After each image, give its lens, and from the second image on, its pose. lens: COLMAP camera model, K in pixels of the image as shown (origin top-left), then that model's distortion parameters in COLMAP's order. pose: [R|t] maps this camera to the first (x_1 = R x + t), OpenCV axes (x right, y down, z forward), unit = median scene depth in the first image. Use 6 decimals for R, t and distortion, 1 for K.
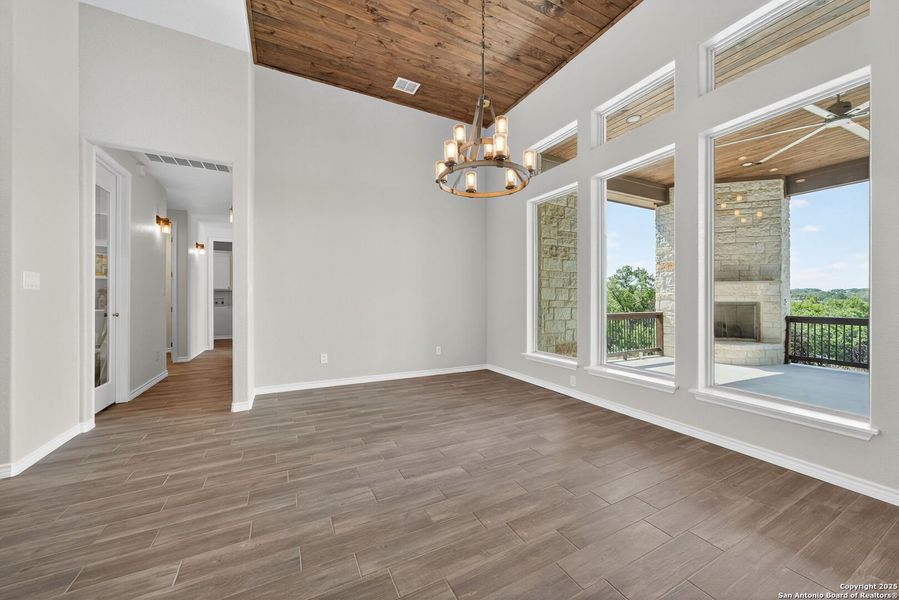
lens RADIAL K [[355.4, 0, 447.0], [0, 355.4, 294.7], [0, 0, 1]] dist [-0.000785, 0.000273]
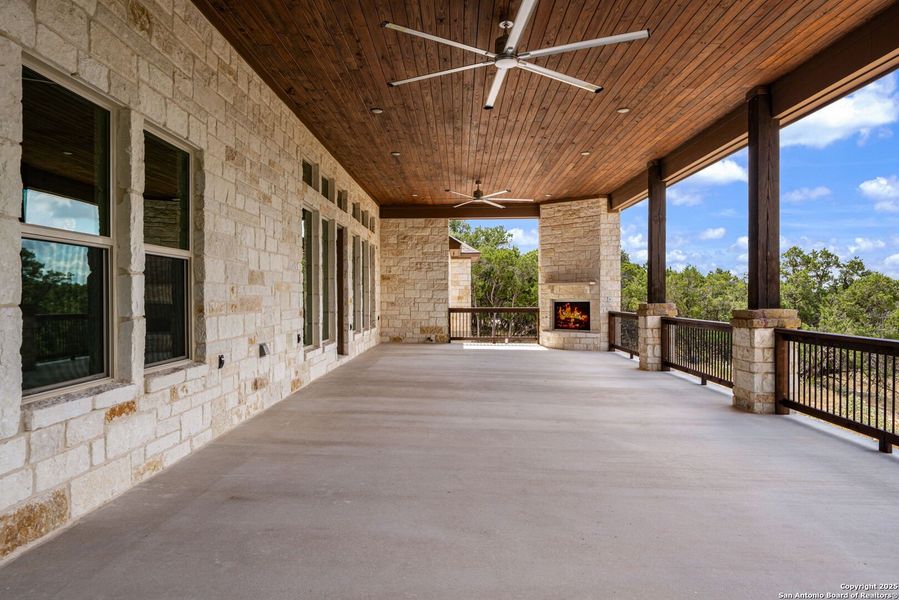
lens RADIAL K [[355.4, 0, 447.0], [0, 355.4, 294.7], [0, 0, 1]] dist [-0.000785, 0.000273]
pose [[0.893167, 0.005010, -0.449697, 1.009038], [-0.000711, 0.999952, 0.009727, -0.012072], [0.449724, -0.008368, 0.893128, -0.284687]]
